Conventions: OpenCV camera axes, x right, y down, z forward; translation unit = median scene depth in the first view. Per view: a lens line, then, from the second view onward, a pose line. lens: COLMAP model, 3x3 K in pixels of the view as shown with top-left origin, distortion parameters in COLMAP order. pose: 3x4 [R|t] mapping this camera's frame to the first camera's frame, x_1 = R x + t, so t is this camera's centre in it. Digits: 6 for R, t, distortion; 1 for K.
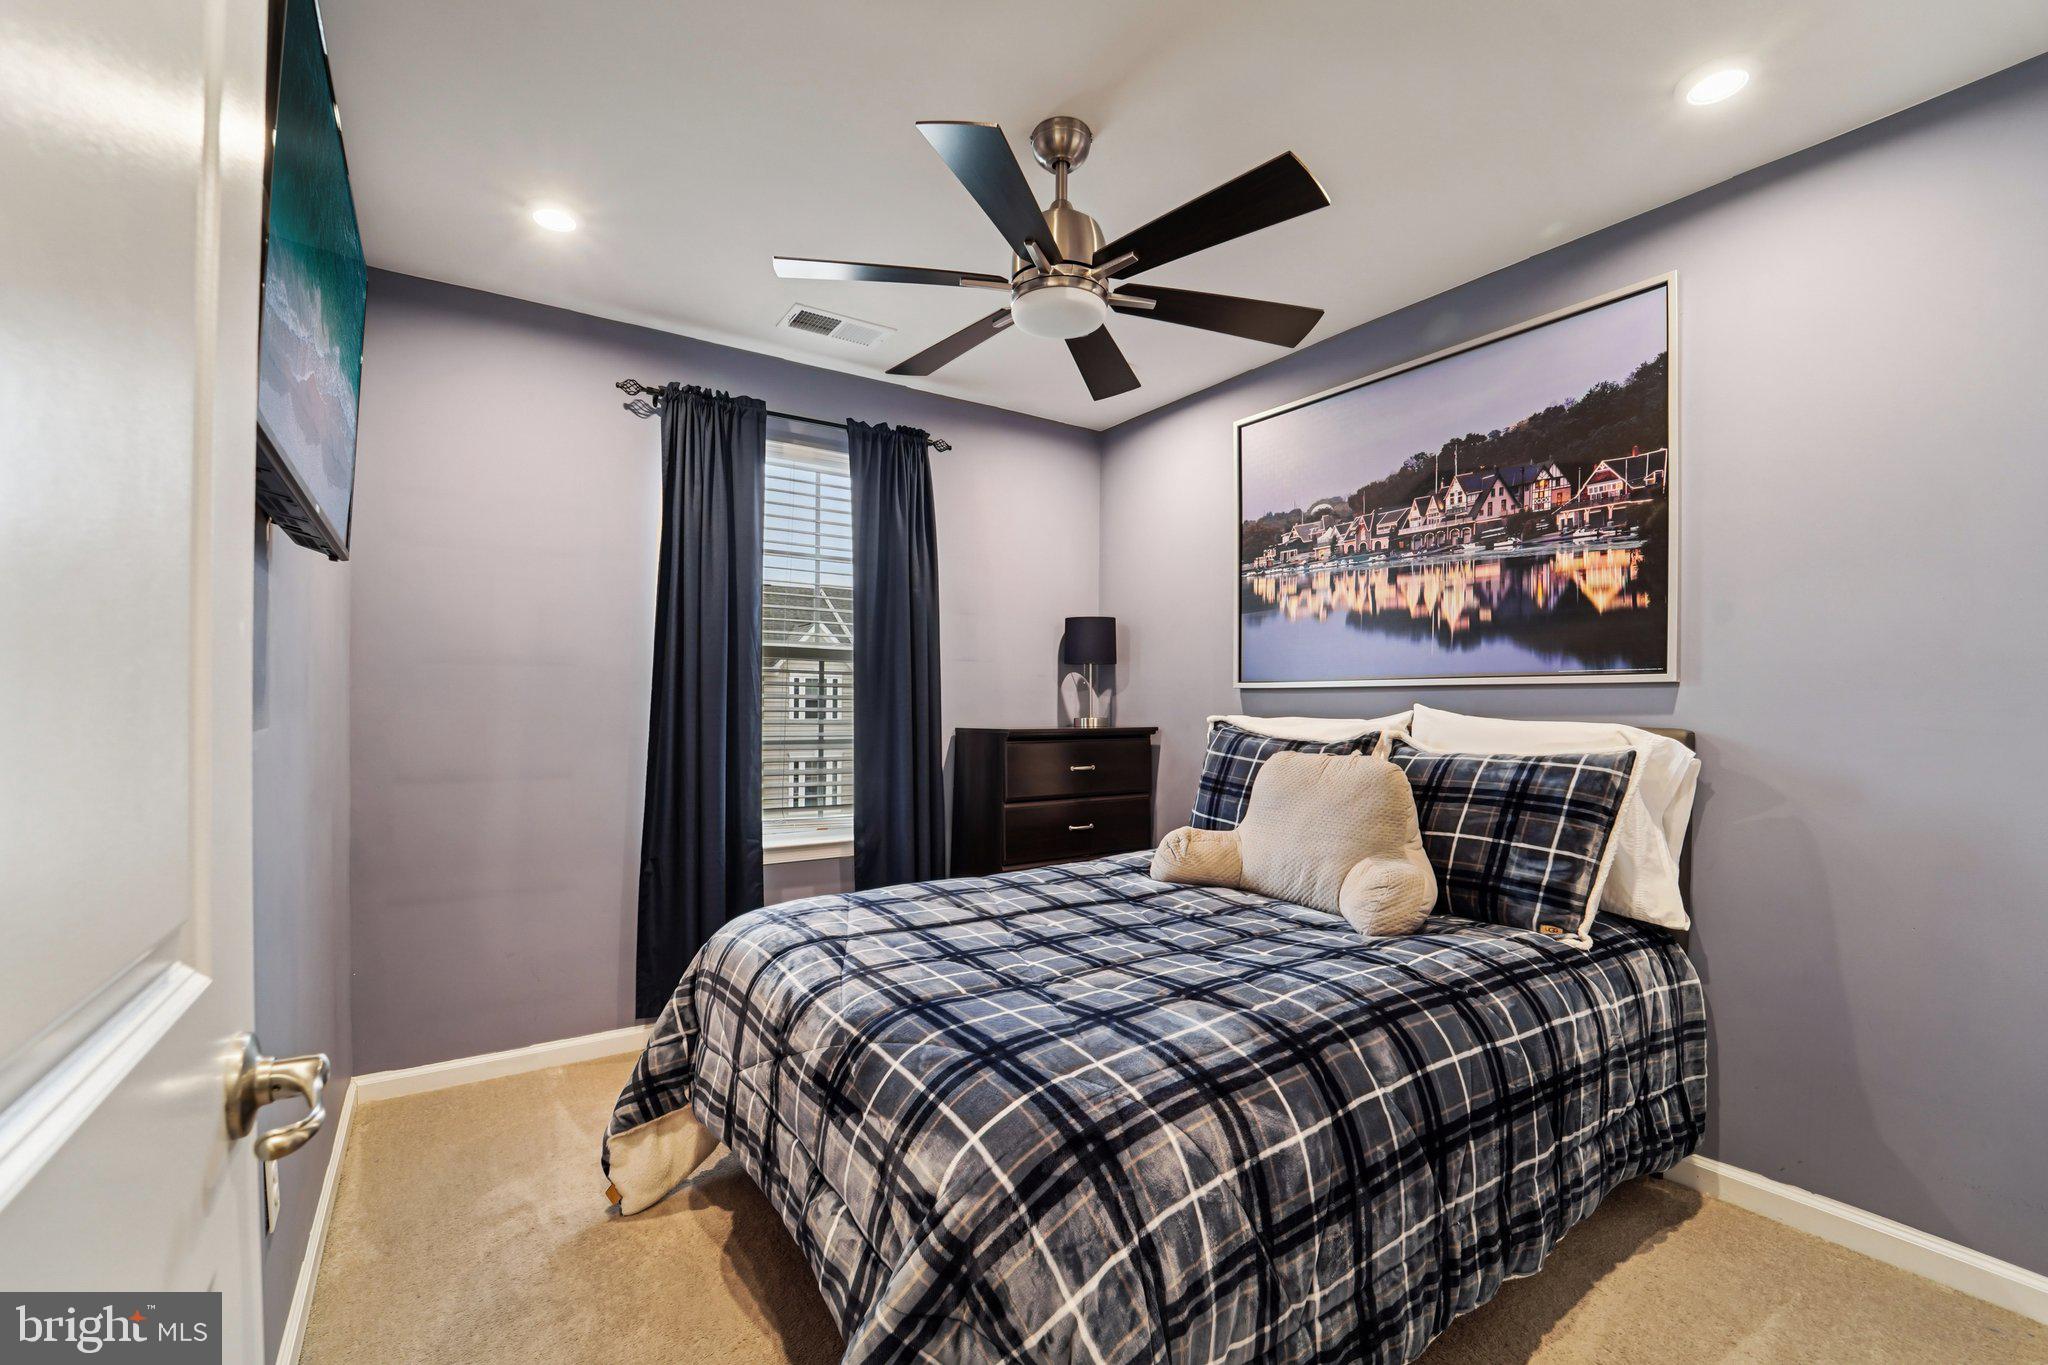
lens RADIAL K [[843.3, 0, 1036.2], [0, 843.3, 709.7], [0, 0, 1]] dist [-0.022505, 0.000686]
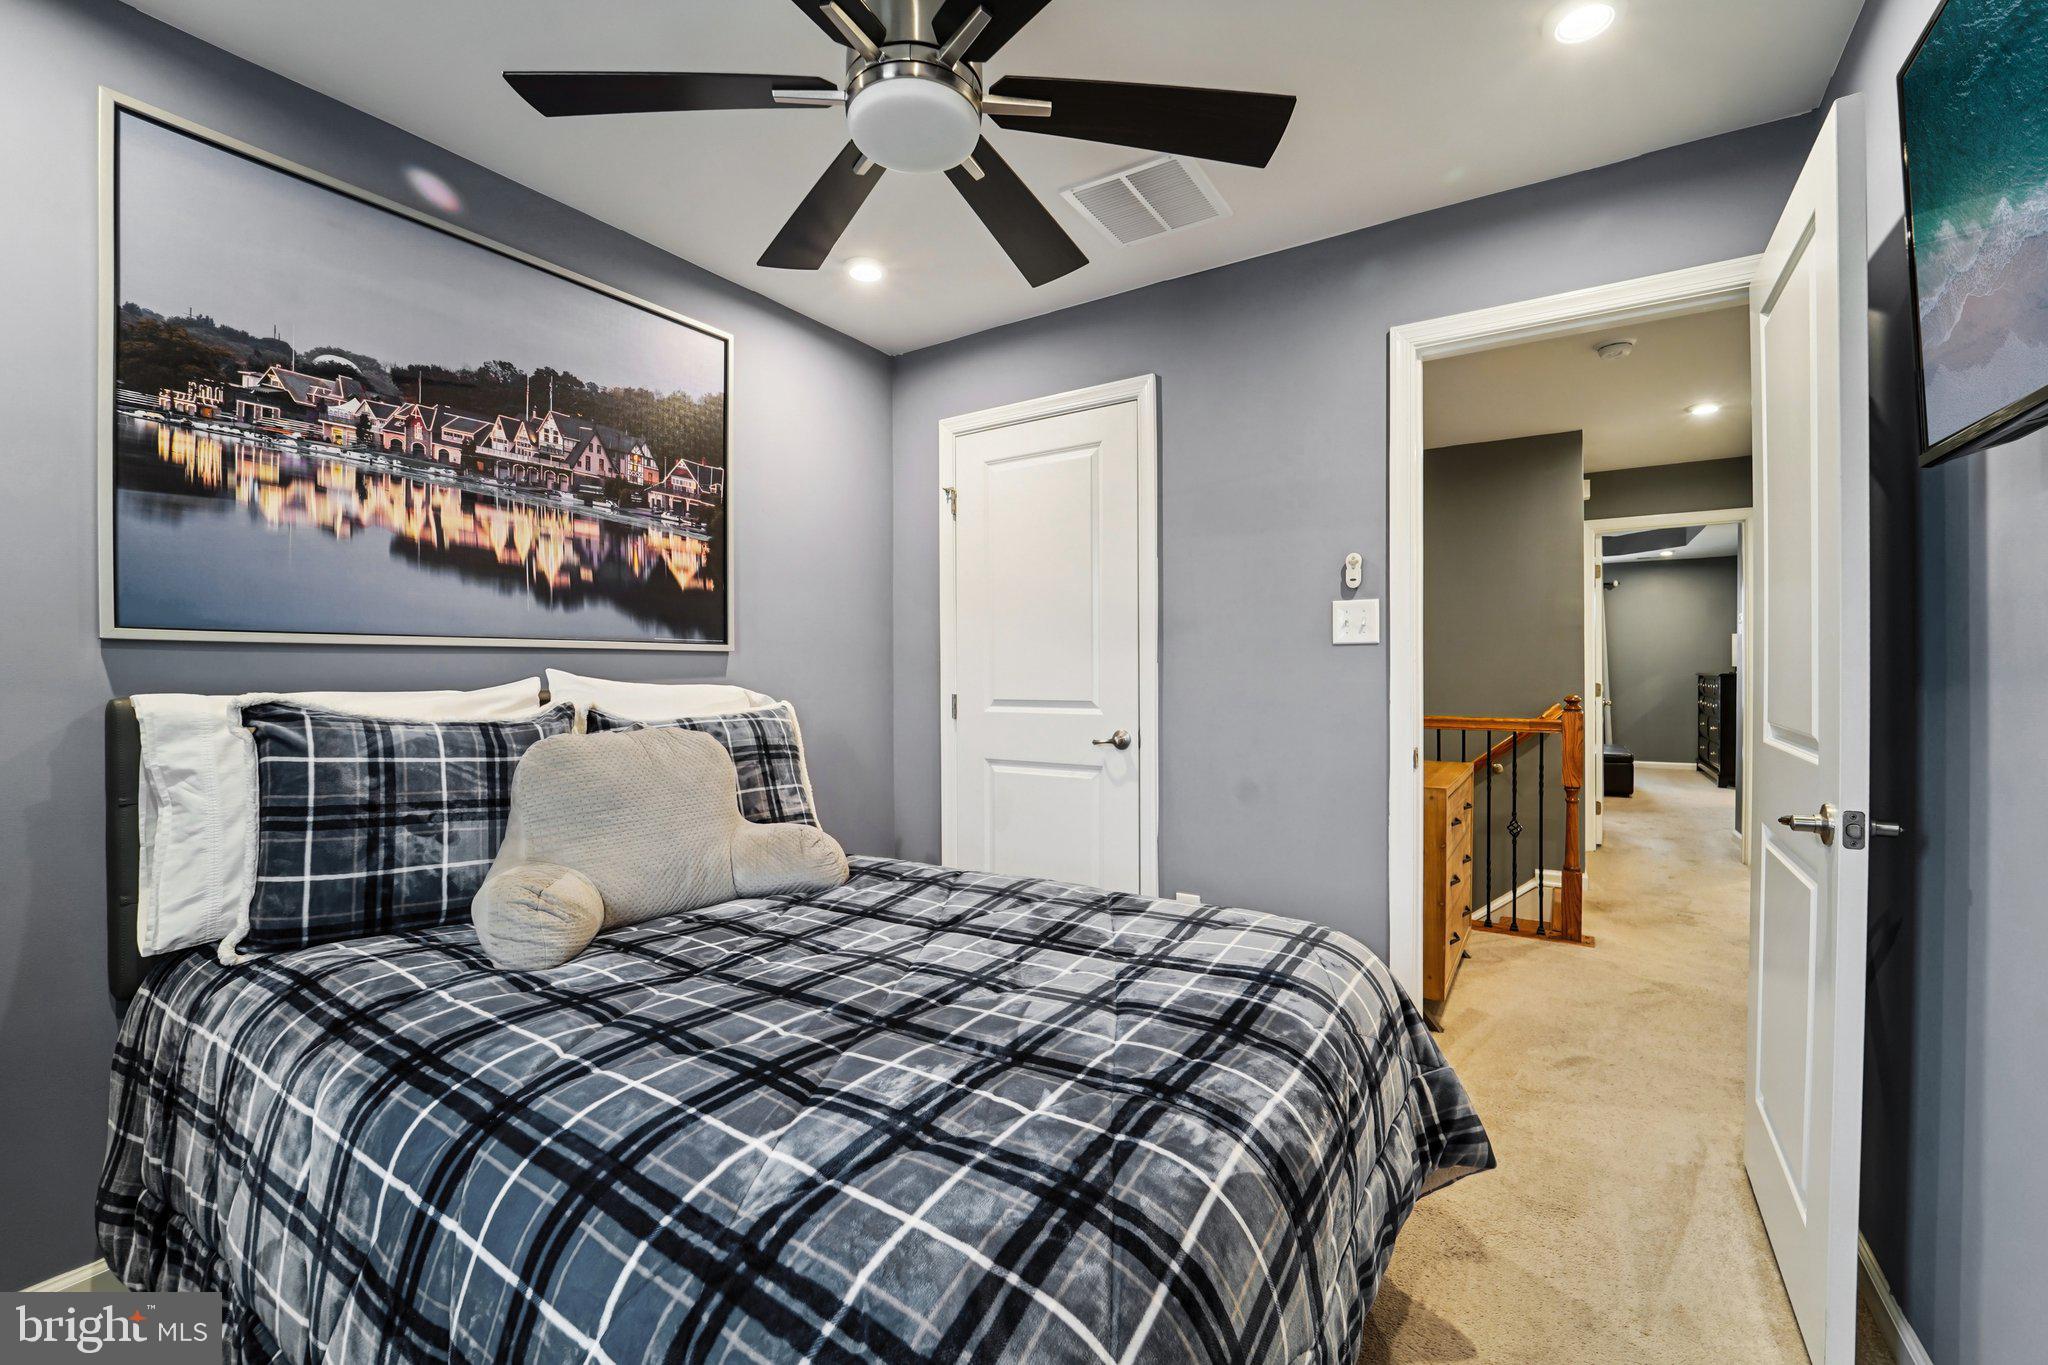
lens RADIAL K [[843.3, 0, 1016.1], [0, 843.3, 681.0], [0, 0, 1]] dist [-0.022505, 0.000686]
pose [[-0.372627, -0.015864, 0.927846, -0.499676], [0.007056, 0.999777, 0.019928, -0.008248], [-0.927955, 0.013973, -0.372431, 0.866783]]
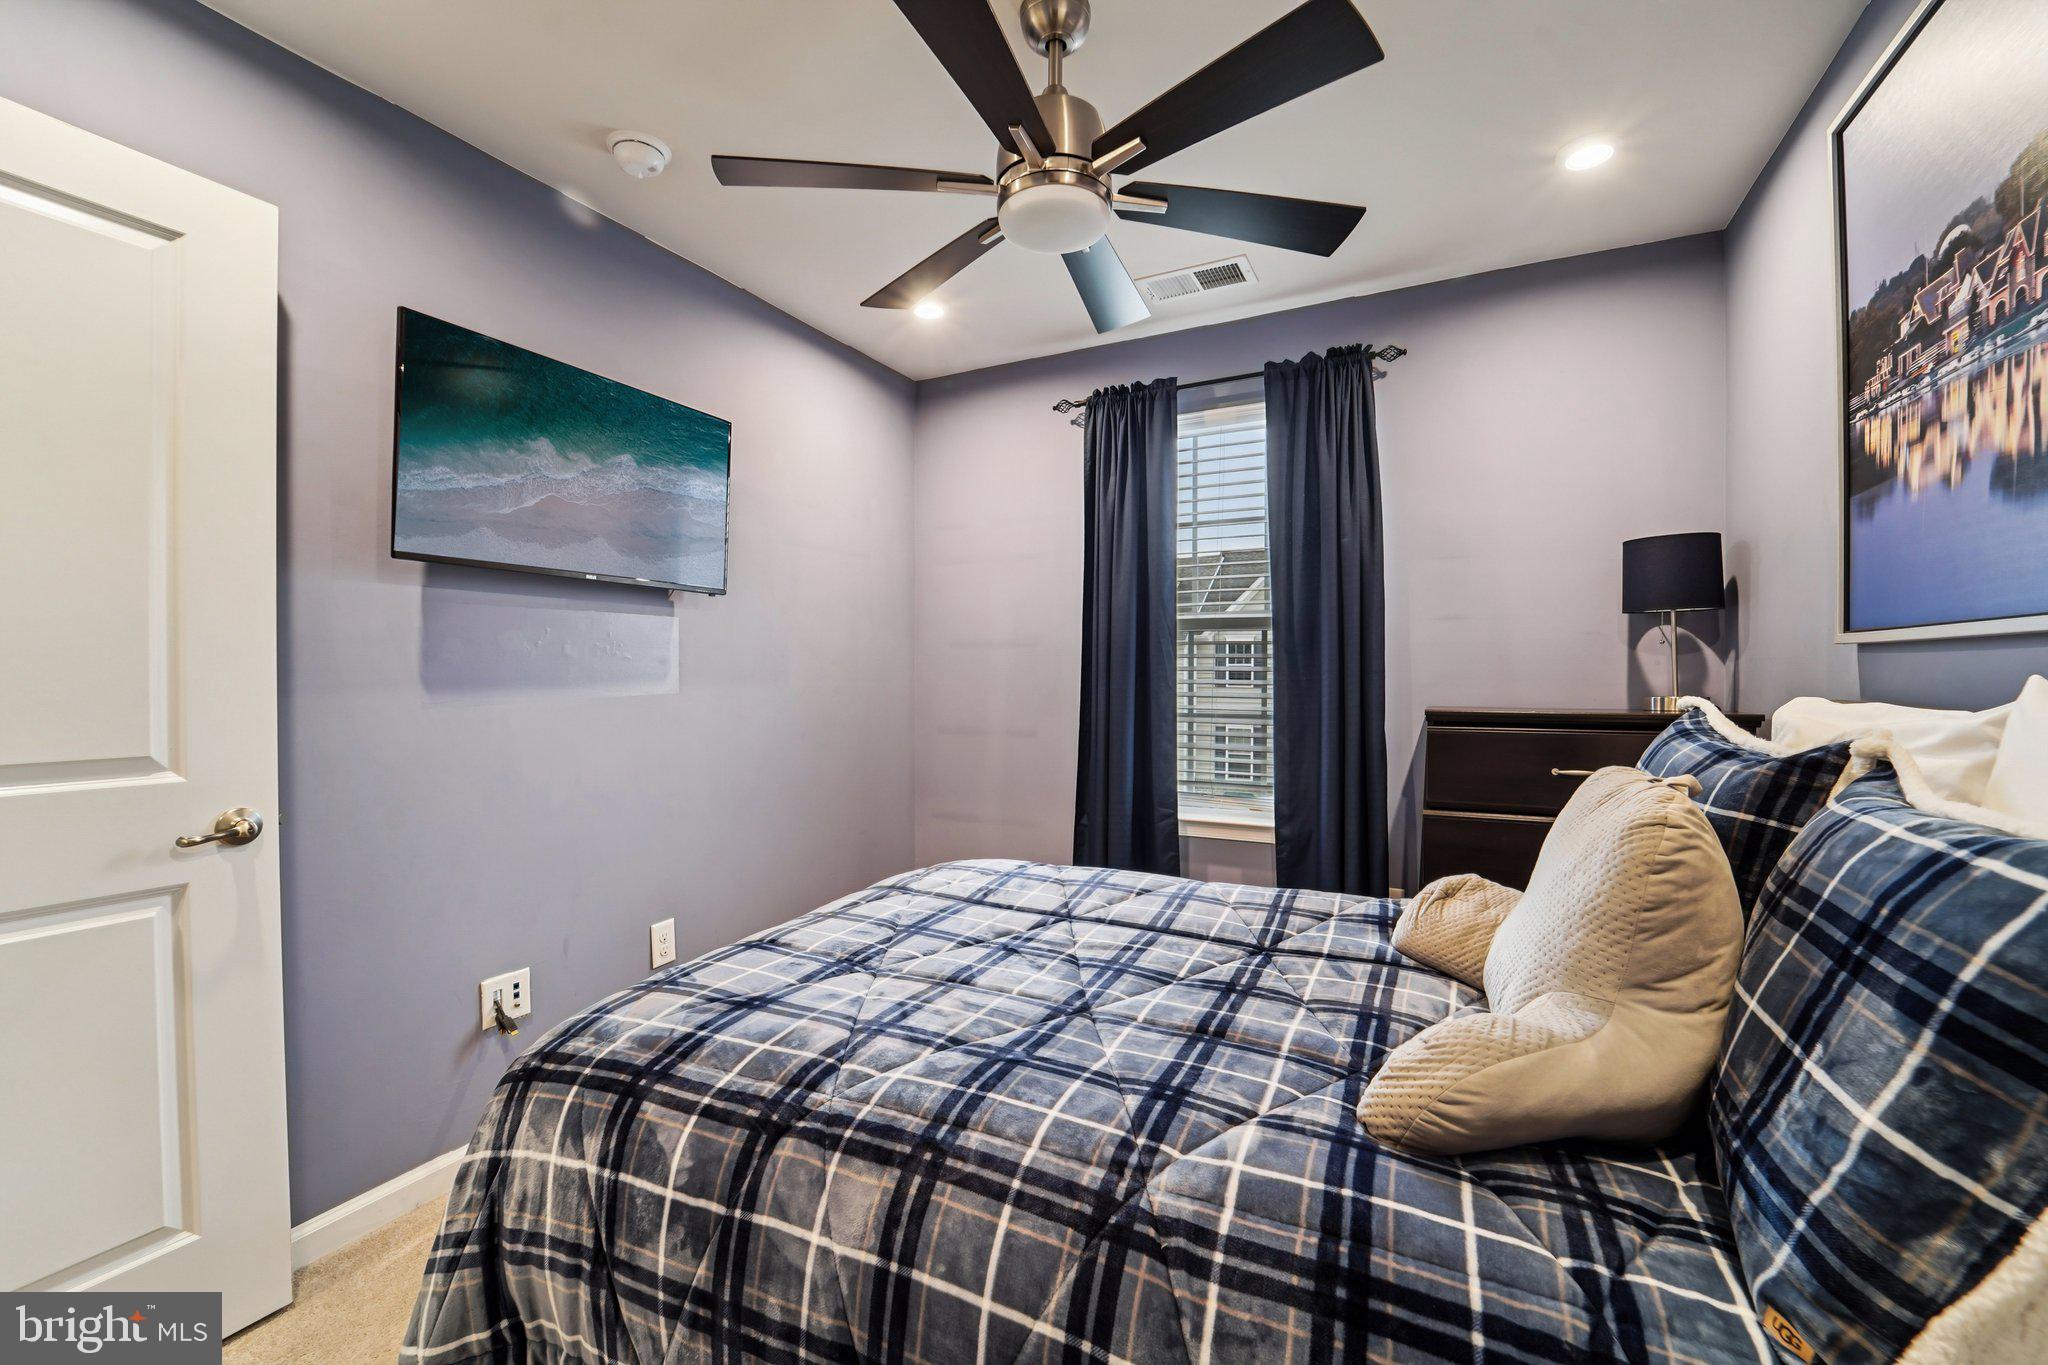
lens RADIAL K [[843.3, 0, 1031.3], [0, 843.3, 685.4], [0, 0, 1]] dist [-0.022505, 0.000686]
pose [[0.486024, 0.006700, -0.873920, 0.549965], [0.000652, 0.999968, 0.008028, -0.005646], [0.873945, -0.004471, 0.486004, 0.408388]]
